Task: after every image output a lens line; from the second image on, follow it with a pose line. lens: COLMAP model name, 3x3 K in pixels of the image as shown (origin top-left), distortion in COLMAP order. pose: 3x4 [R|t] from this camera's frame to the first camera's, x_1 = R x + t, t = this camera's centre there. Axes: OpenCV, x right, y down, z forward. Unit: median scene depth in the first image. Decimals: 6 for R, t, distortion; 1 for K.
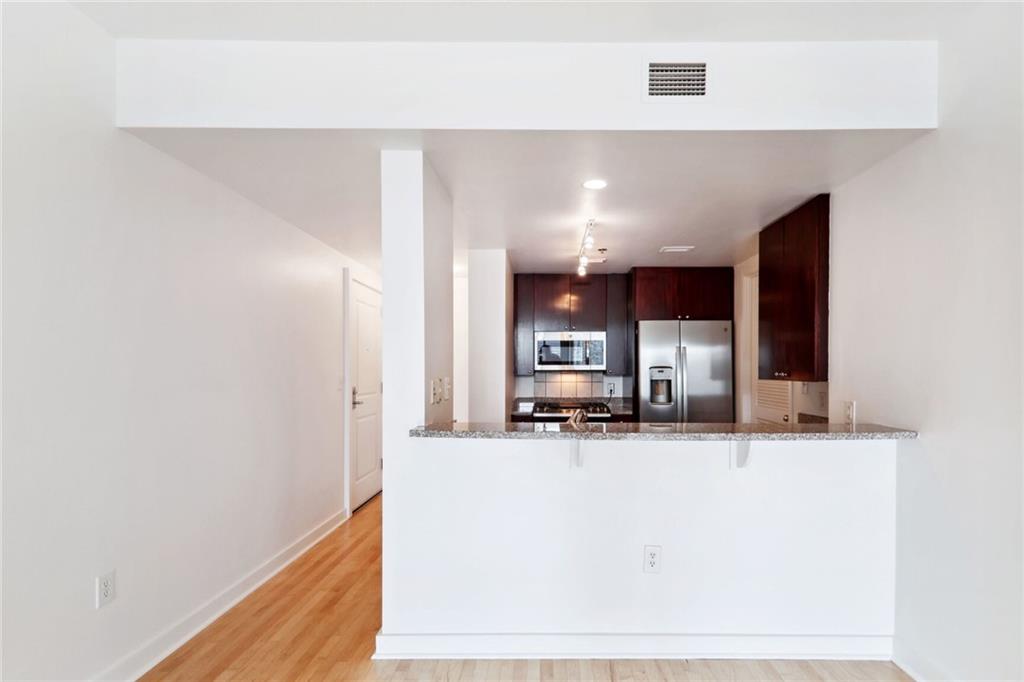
lens RADIAL K [[511.2, 0, 541.7], [0, 511.2, 361.9], [0, 0, 1]] dist [-0.003751, 0.005463]
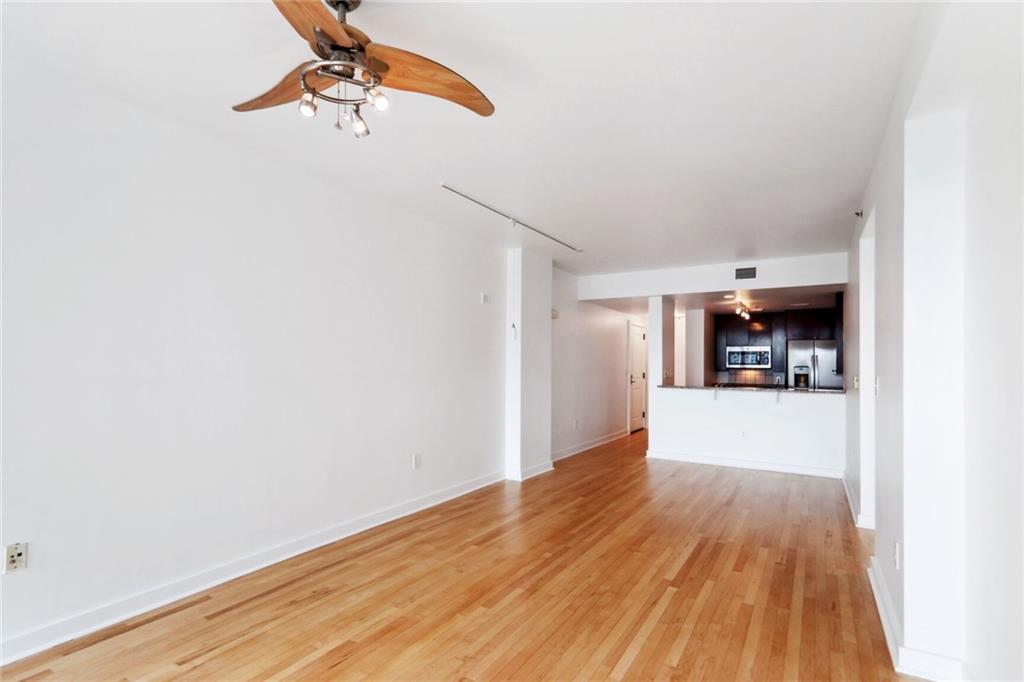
lens RADIAL K [[511.2, 0, 510.9], [0, 511.2, 360.0], [0, 0, 1]] dist [-0.003751, 0.005463]
pose [[0.861517, 0.005234, -0.507702, 0.264833], [-0.004303, 0.999986, 0.003008, -0.014132], [0.507711, -0.000407, 0.861528, -1.025967]]
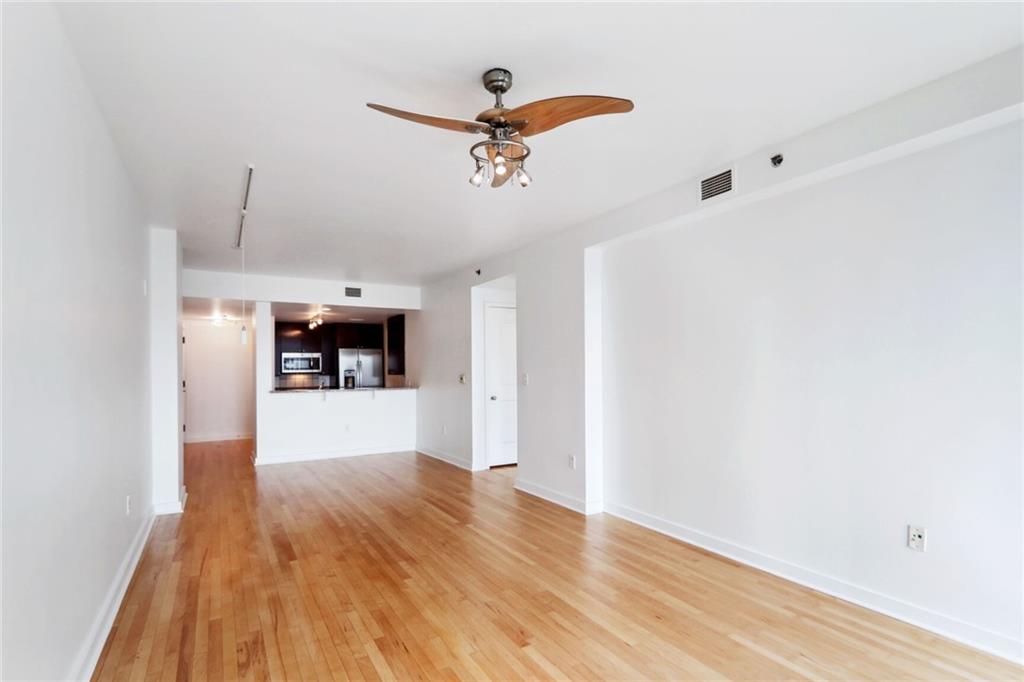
lens RADIAL K [[511.2, 0, 526.8], [0, 511.2, 366.0], [0, 0, 1]] dist [-0.003751, 0.005463]
pose [[0.846209, -0.007809, 0.532795, -0.275663], [0.006230, 0.999969, 0.004761, -0.013770], [-0.532815, -0.000709, 0.846231, -1.193781]]
